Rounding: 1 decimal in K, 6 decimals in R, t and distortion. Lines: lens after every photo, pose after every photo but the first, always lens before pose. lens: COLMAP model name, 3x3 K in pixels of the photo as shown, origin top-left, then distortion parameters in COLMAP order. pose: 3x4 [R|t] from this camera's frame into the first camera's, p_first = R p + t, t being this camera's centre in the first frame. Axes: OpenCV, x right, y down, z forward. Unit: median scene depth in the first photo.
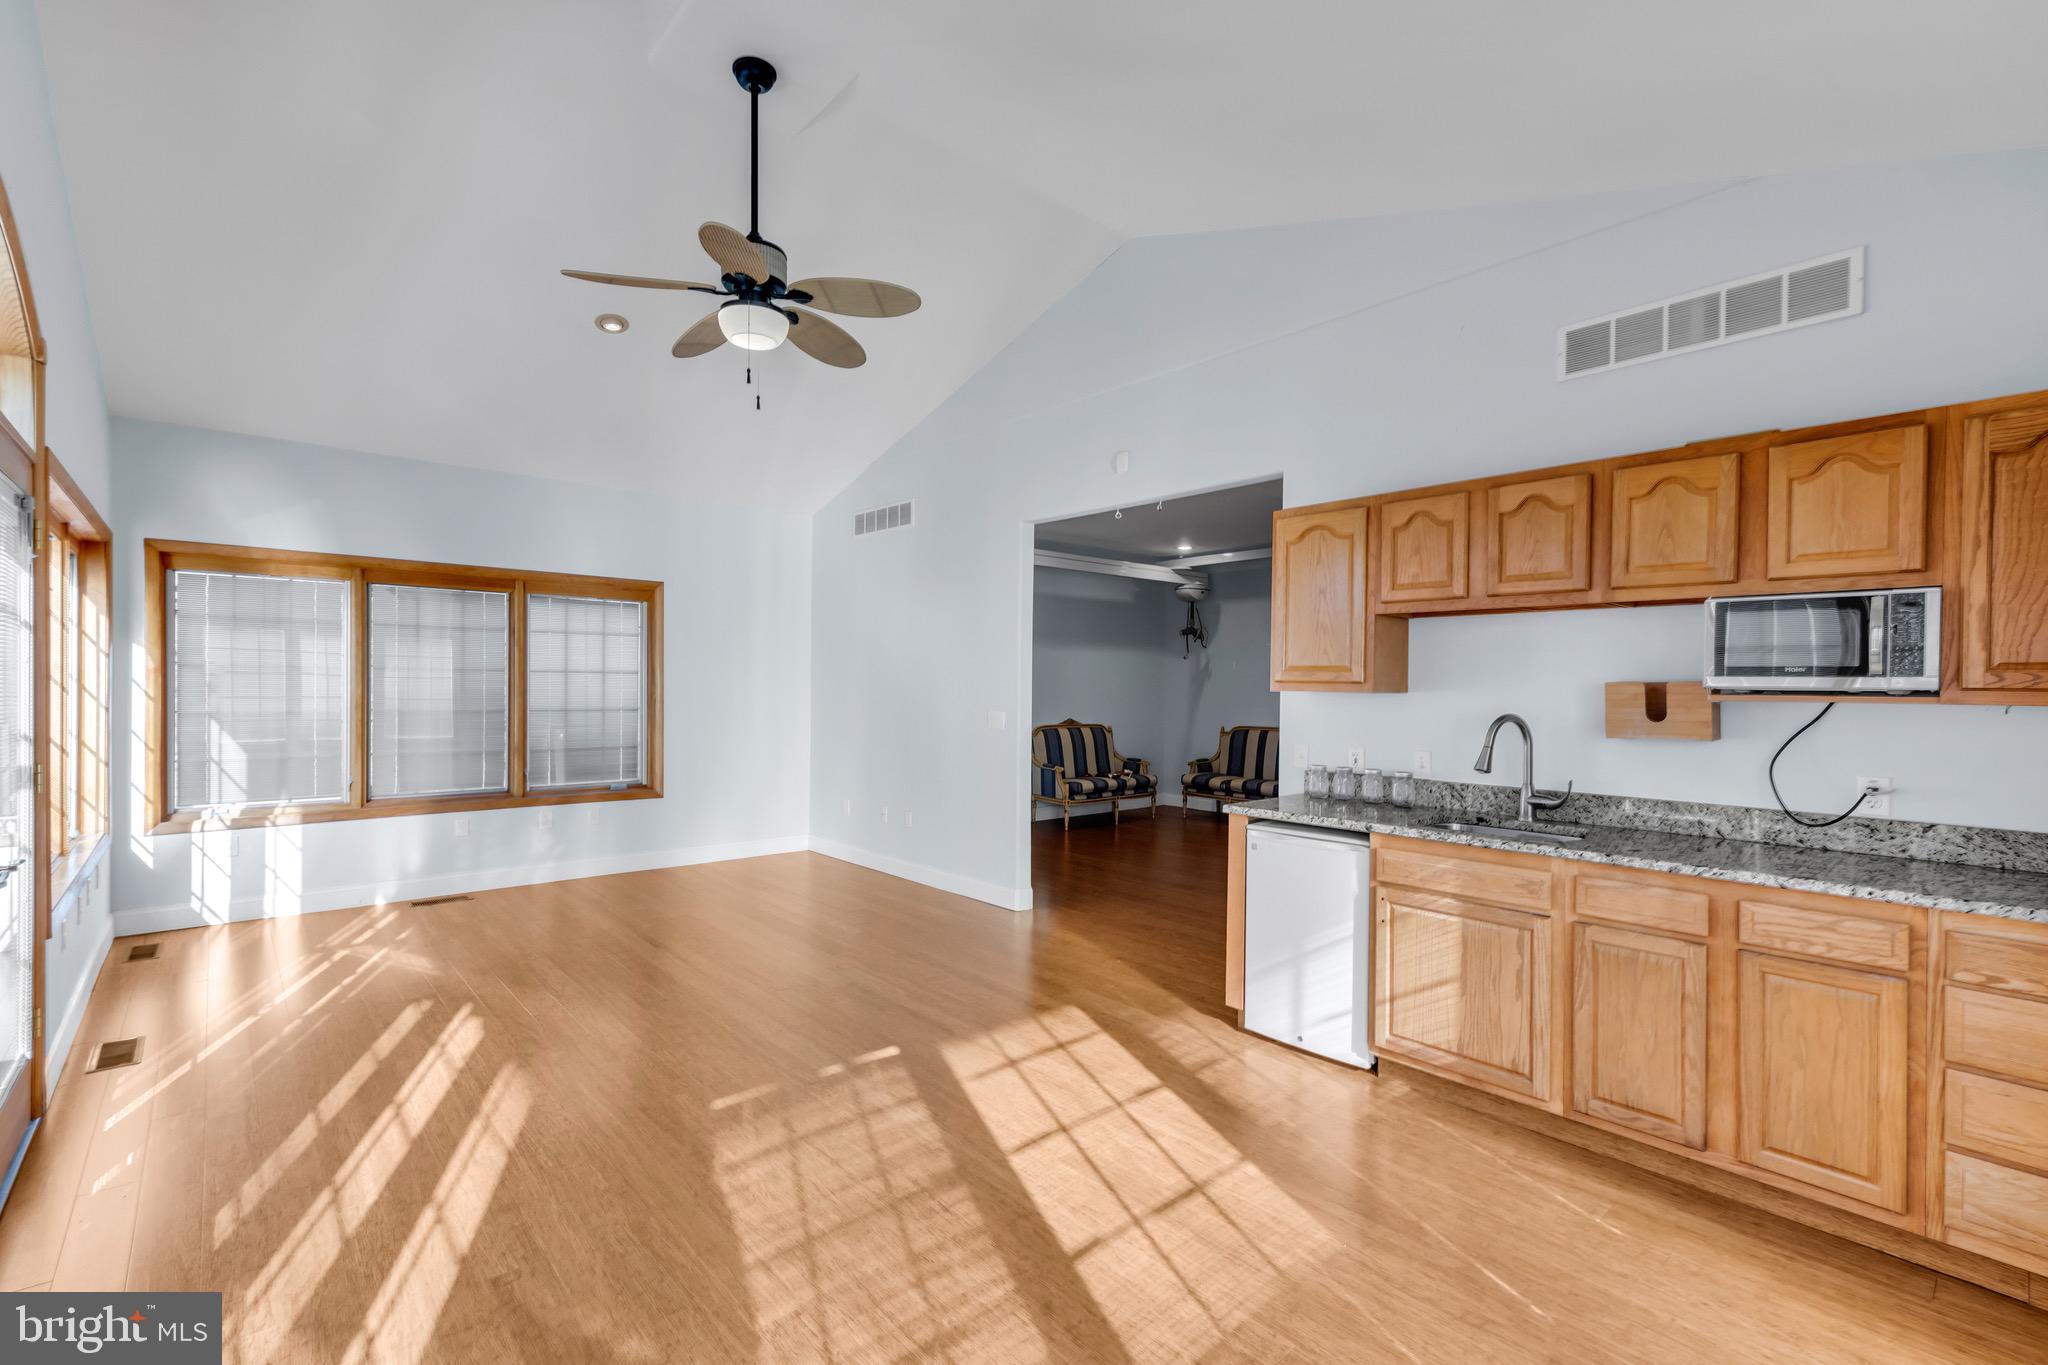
lens RADIAL K [[915.0, 0, 1027.3], [0, 915.0, 686.7], [0, 0, 1]] dist [0.000655, 0.000117]
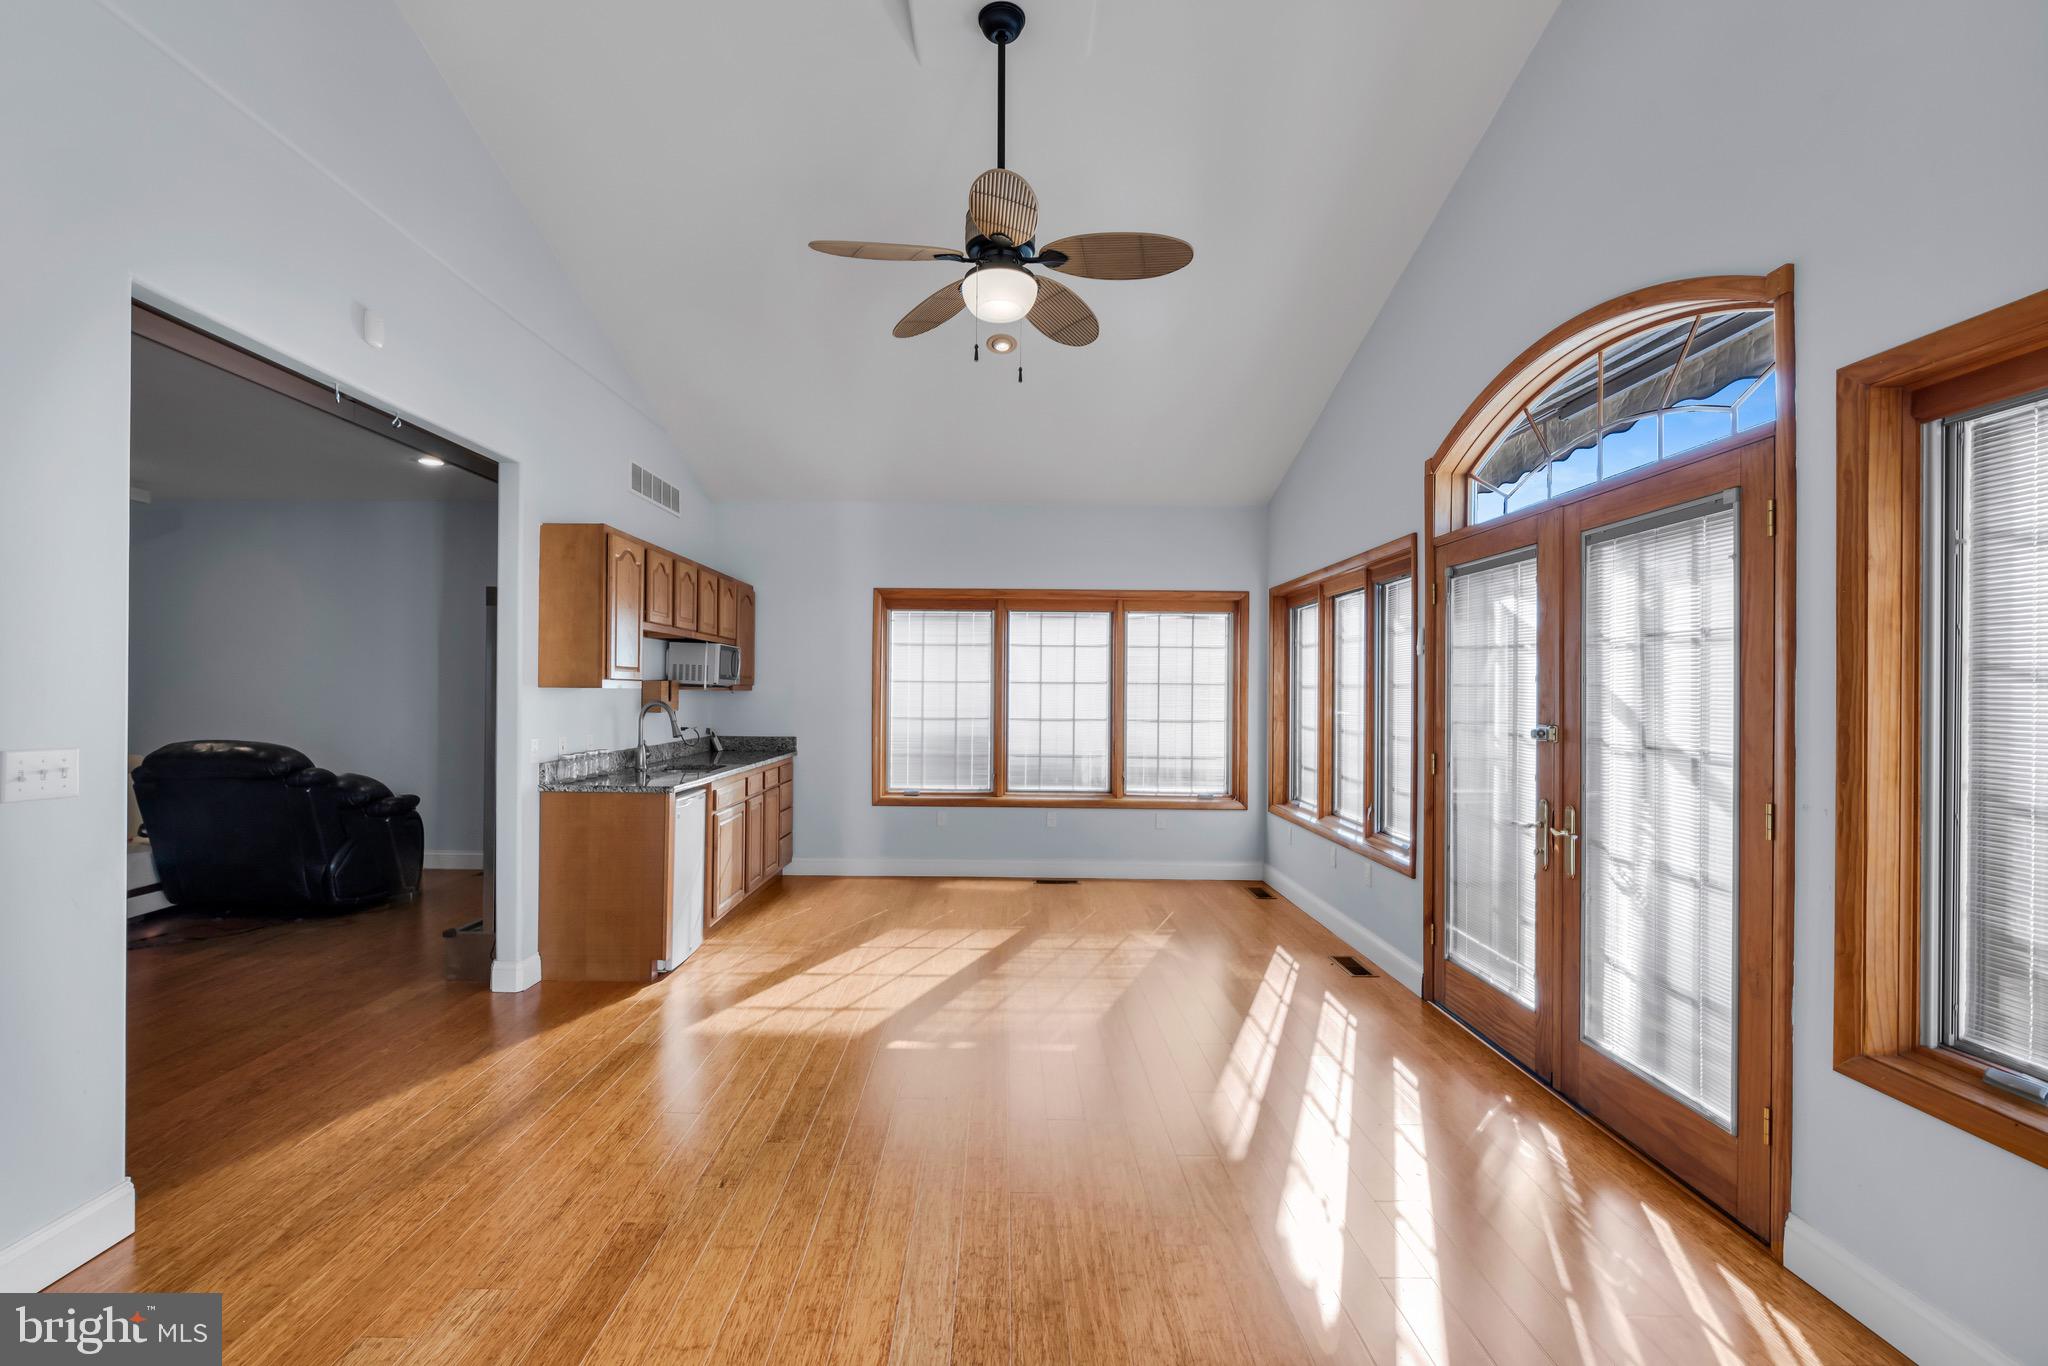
lens RADIAL K [[915.0, 0, 1024.8], [0, 915.0, 681.7], [0, 0, 1]] dist [0.000655, 0.000117]
pose [[-0.759102, -0.018552, 0.650708, -0.971592], [-0.015763, 0.999825, 0.010117, -0.020344], [-0.650781, -0.002578, -0.759261, 1.789414]]
